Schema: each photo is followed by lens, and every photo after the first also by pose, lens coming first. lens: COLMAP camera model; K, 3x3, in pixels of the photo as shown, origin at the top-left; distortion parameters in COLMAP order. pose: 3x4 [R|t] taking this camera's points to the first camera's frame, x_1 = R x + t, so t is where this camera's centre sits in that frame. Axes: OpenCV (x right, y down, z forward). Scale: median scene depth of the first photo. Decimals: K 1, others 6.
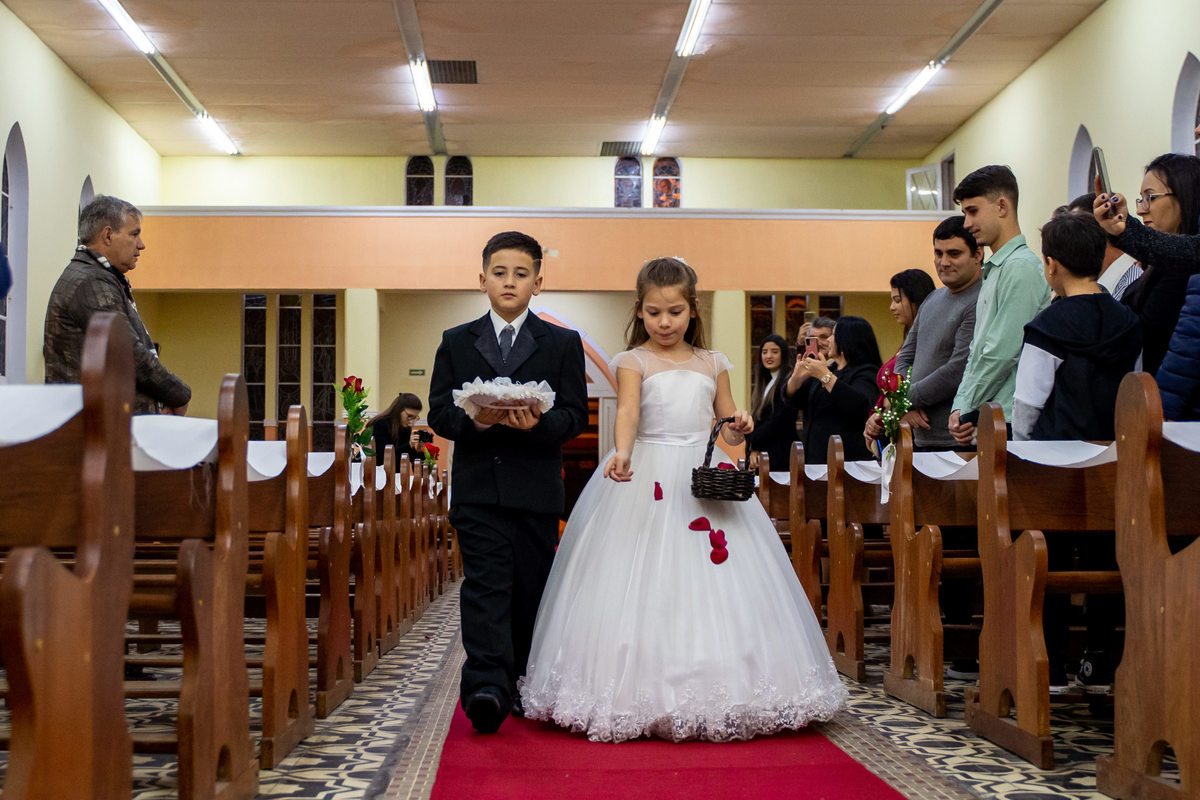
lens RADIAL K [[1615.9, 0, 600.0], [0, 1615.9, 400.0], [0, 0, 1]] dist [-0.099095, 0.028068]
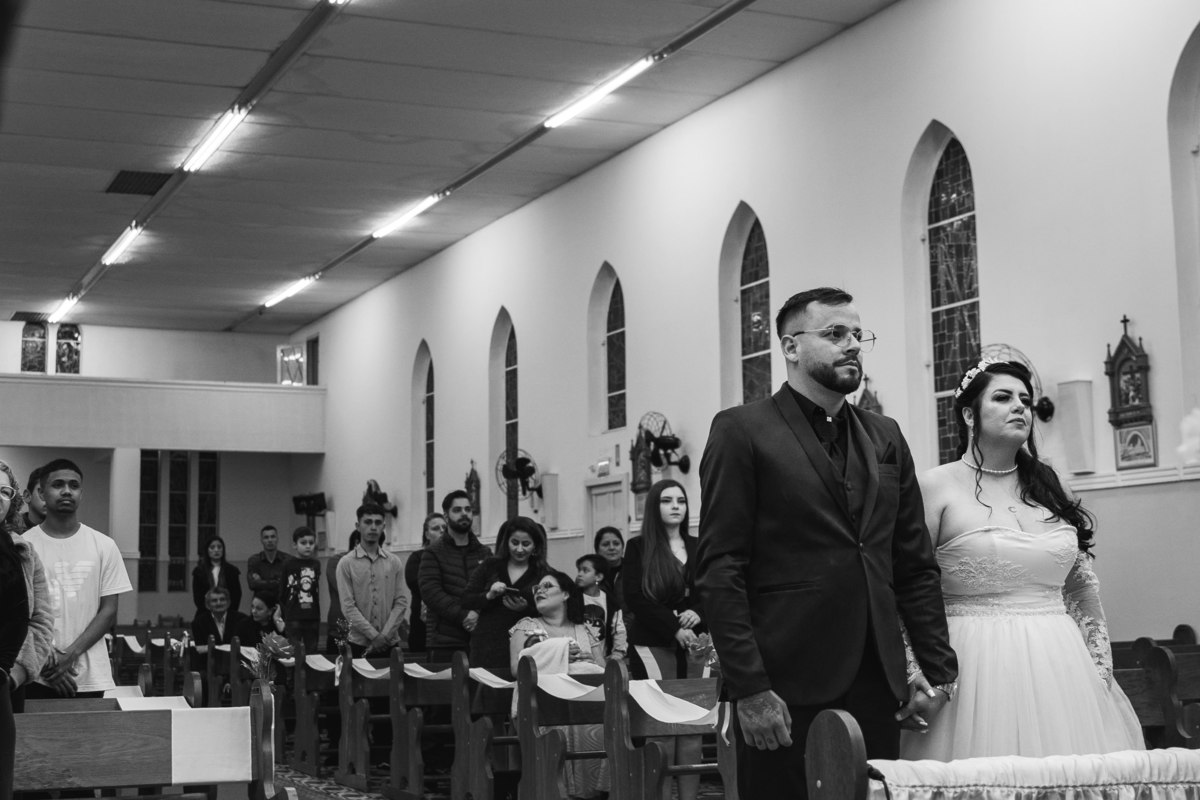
lens RADIAL K [[1516.7, 0, 600.0], [0, 1516.7, 400.0], [0, 0, 1]] dist [-0.112119, 0.028679]
pose [[0.914683, 0.036982, 0.402477, -0.216203], [-0.007599, 0.997203, -0.074359, -0.114459], [-0.404101, 0.064957, 0.912405, -0.638966]]
